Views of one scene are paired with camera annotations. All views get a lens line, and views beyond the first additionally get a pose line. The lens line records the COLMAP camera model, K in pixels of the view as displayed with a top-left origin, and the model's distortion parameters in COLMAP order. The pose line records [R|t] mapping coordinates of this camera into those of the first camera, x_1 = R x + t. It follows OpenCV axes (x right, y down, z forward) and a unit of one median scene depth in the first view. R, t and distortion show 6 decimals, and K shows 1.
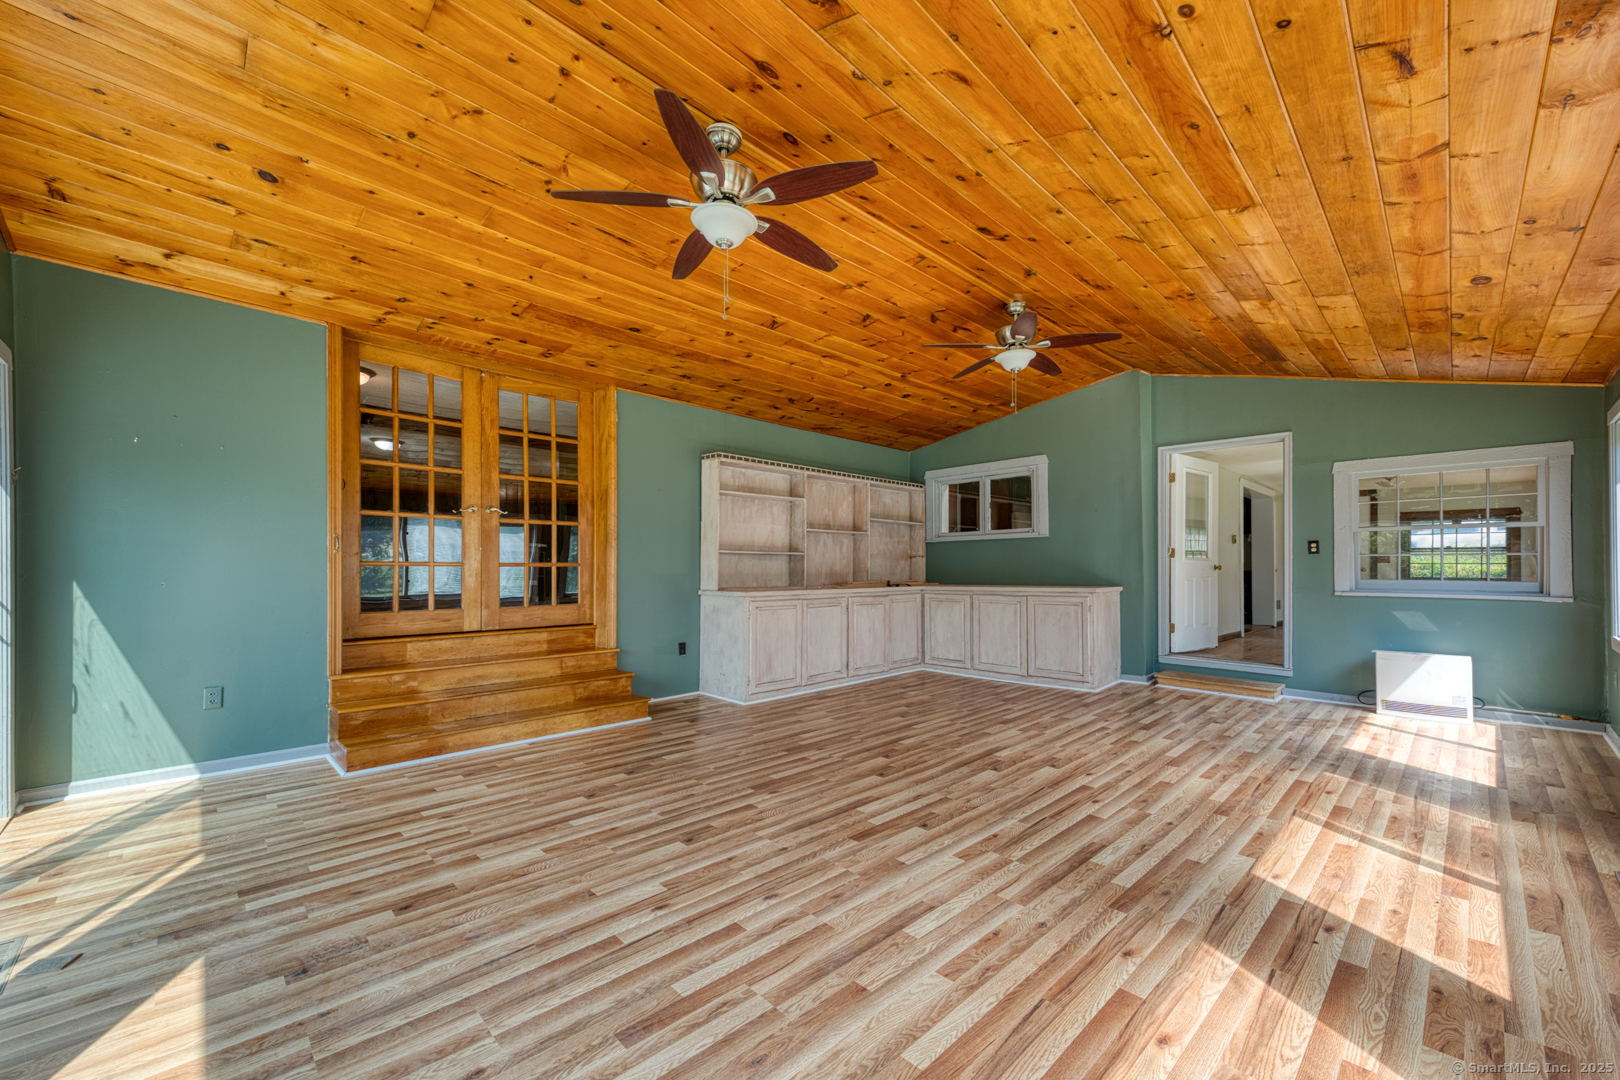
lens RADIAL K [[602.1, 0, 829.0], [0, 602.1, 566.4], [0, 0, 1]] dist [0.018742, -0.000427]
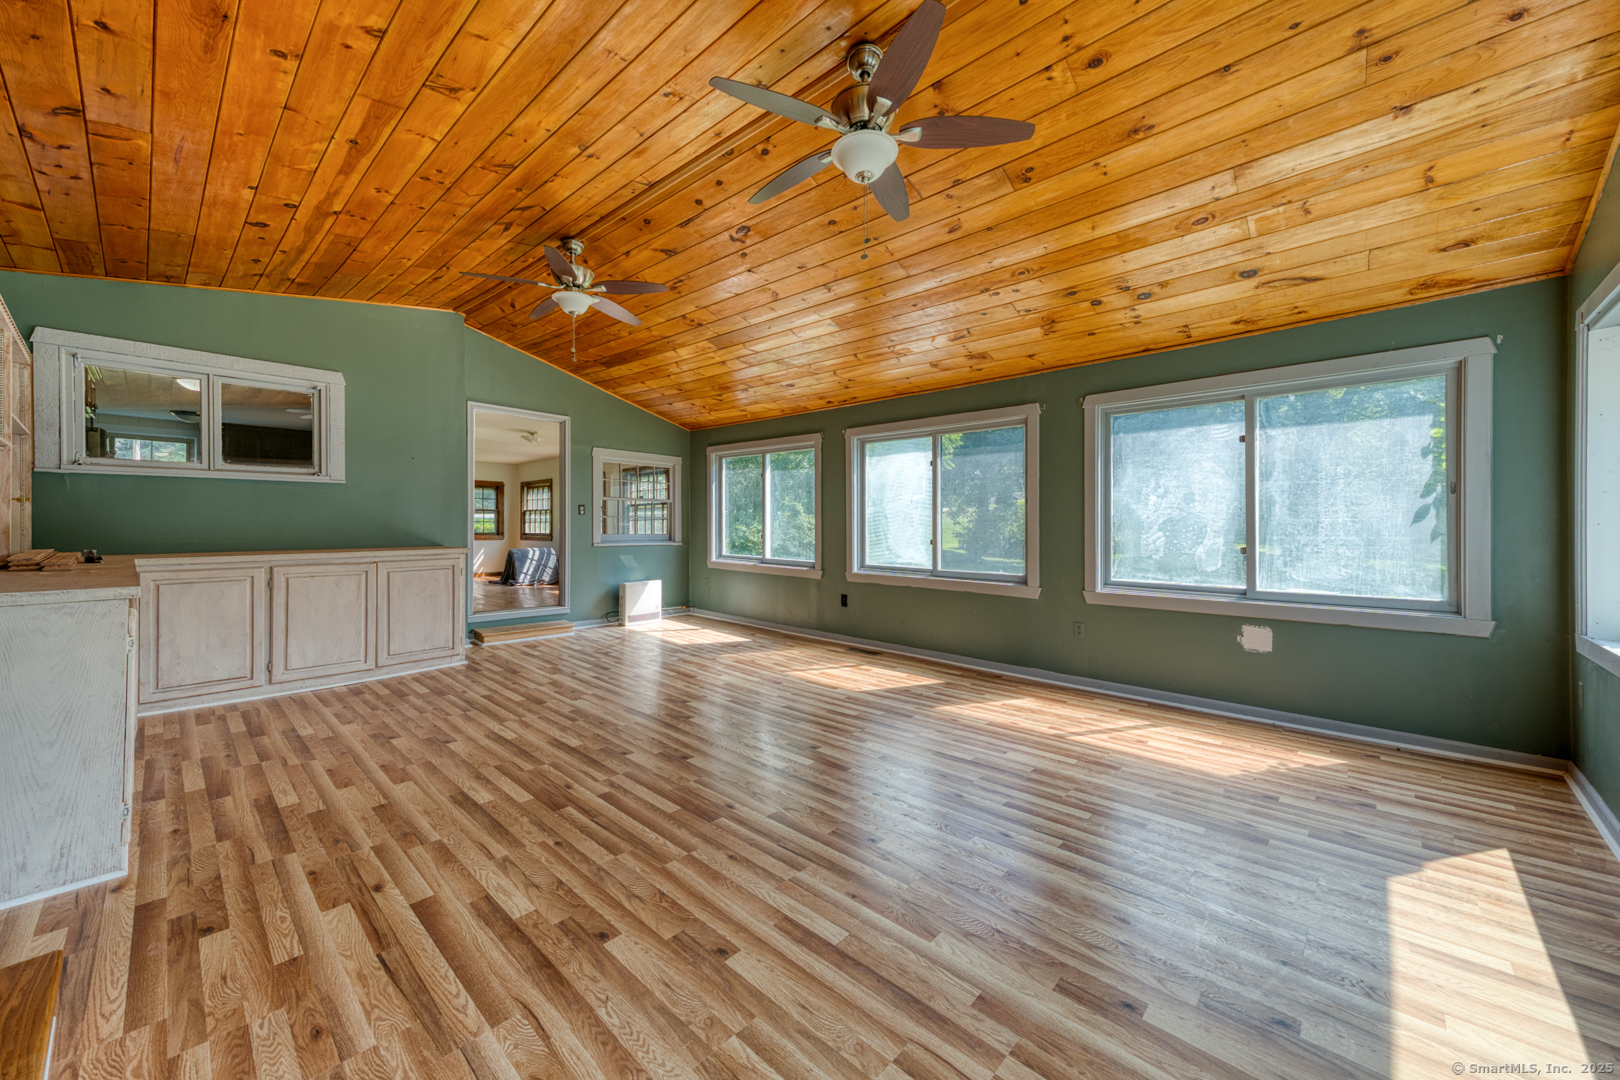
lens RADIAL K [[642.2, 0, 809.9], [0, 642.2, 535.4], [0, 0, 1]] dist [0.023011, 0.000208]
pose [[-0.043691, -0.015061, 0.998932, -0.814857], [-0.005419, 0.999875, 0.014838, -0.000001], [-0.999030, -0.004765, -0.043767, 0.801611]]
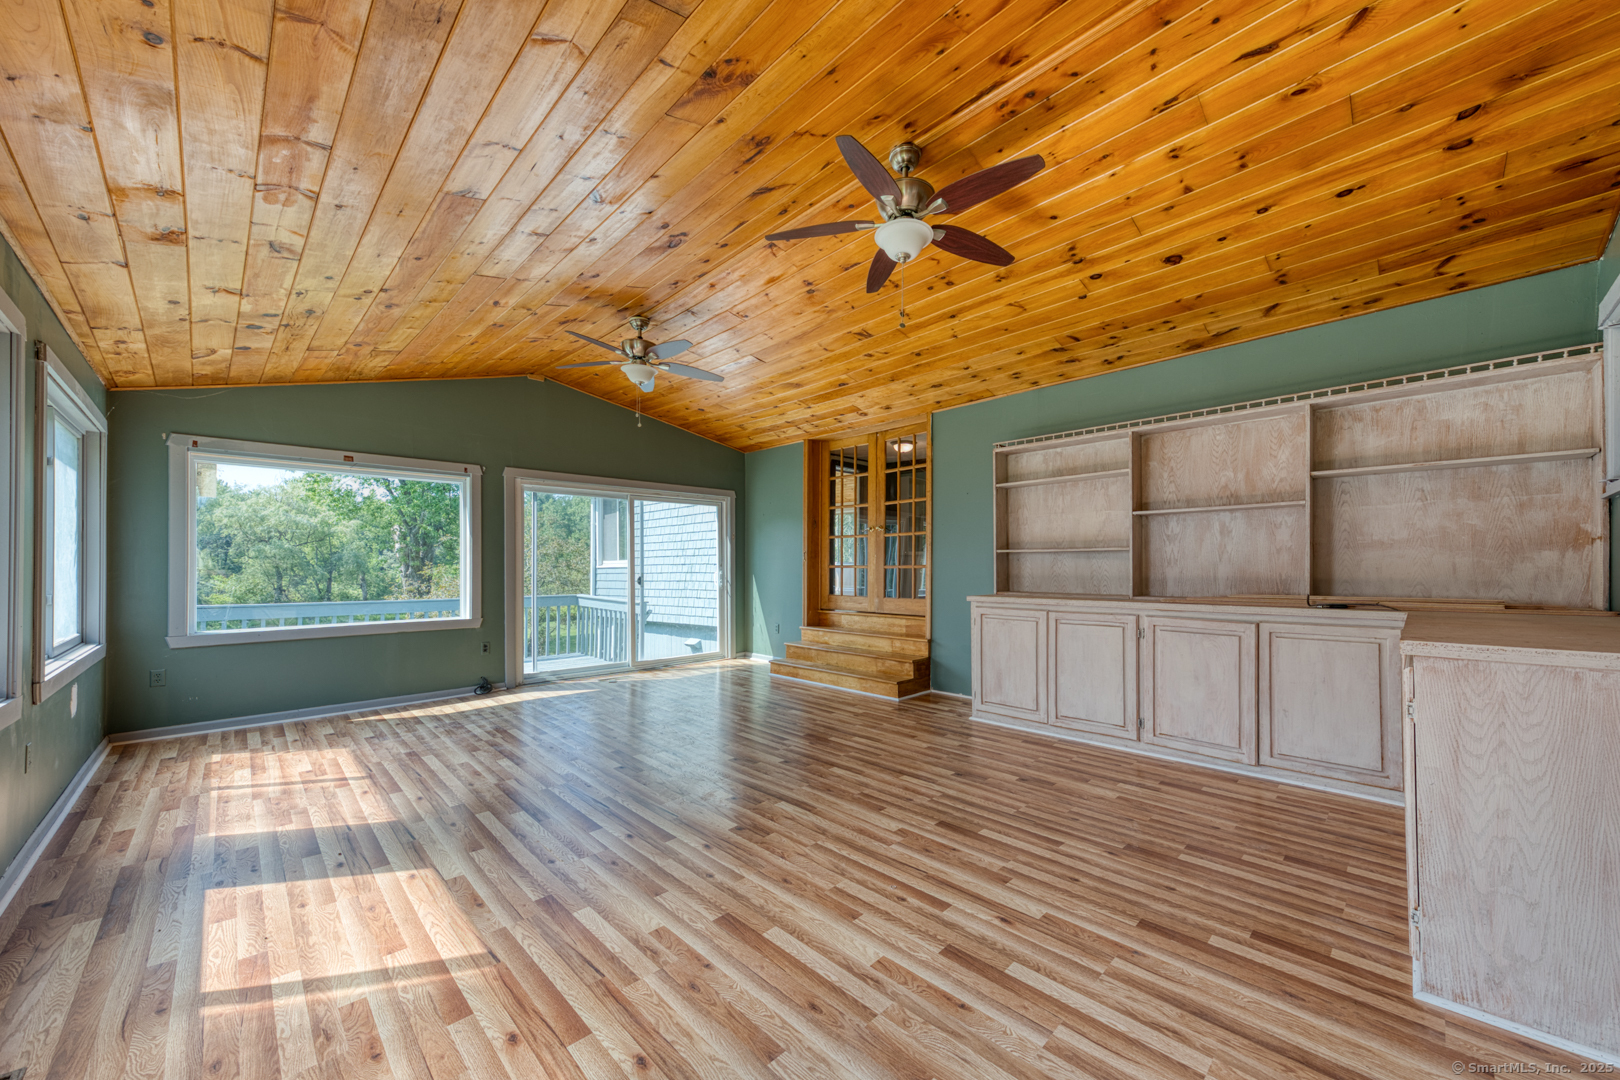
lens RADIAL K [[629.4, 0, 808.8], [0, 629.4, 556.3], [0, 0, 1]] dist [0.019483, -0.000347]
pose [[-0.017150, -0.019457, -0.999664, 1.147178], [0.003364, 0.999804, -0.019517, 0.001211], [0.999847, -0.003698, -0.017081, 1.077321]]
